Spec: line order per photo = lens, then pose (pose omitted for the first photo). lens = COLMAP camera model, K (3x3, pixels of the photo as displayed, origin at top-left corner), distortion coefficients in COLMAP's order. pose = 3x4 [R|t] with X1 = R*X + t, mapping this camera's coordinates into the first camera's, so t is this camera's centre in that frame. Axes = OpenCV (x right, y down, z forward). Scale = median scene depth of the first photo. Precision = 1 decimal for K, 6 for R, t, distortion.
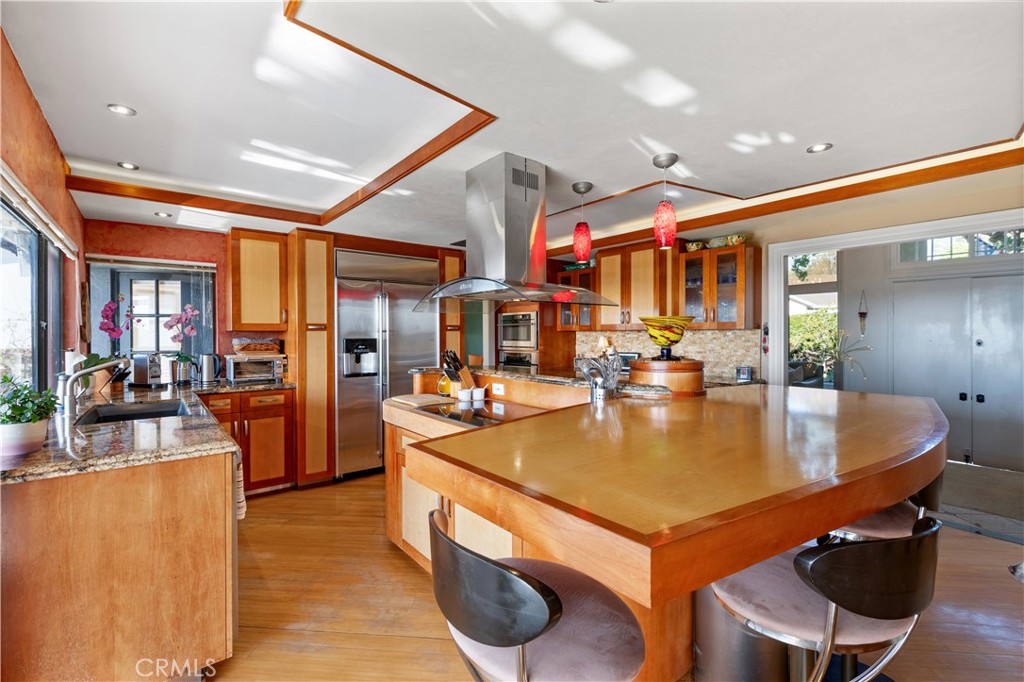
lens RADIAL K [[444.9, 0, 512.0], [0, 444.9, 341.0], [0, 0, 1]] dist [0.000830, 0.000145]
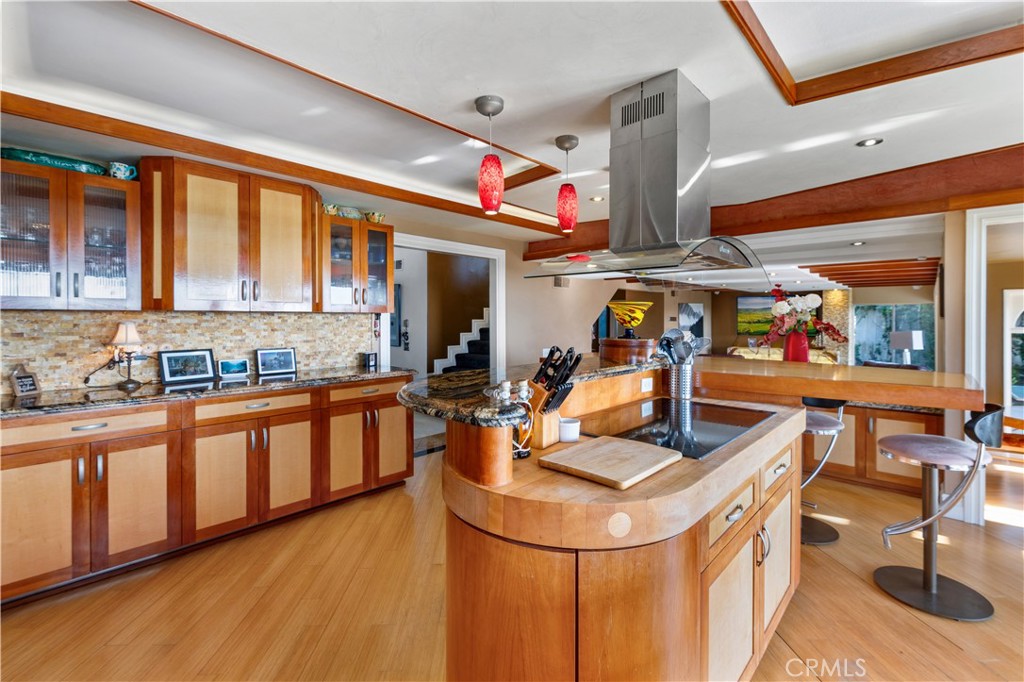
lens RADIAL K [[454.0, 0, 511.9], [0, 454.0, 319.3], [0, 0, 1]] dist [0.000506, 0.000041]
pose [[-0.113092, -0.000481, 0.993584, -0.441570], [0.015663, 0.999875, 0.002266, -0.010507], [-0.993461, 0.015818, -0.113071, 0.758634]]
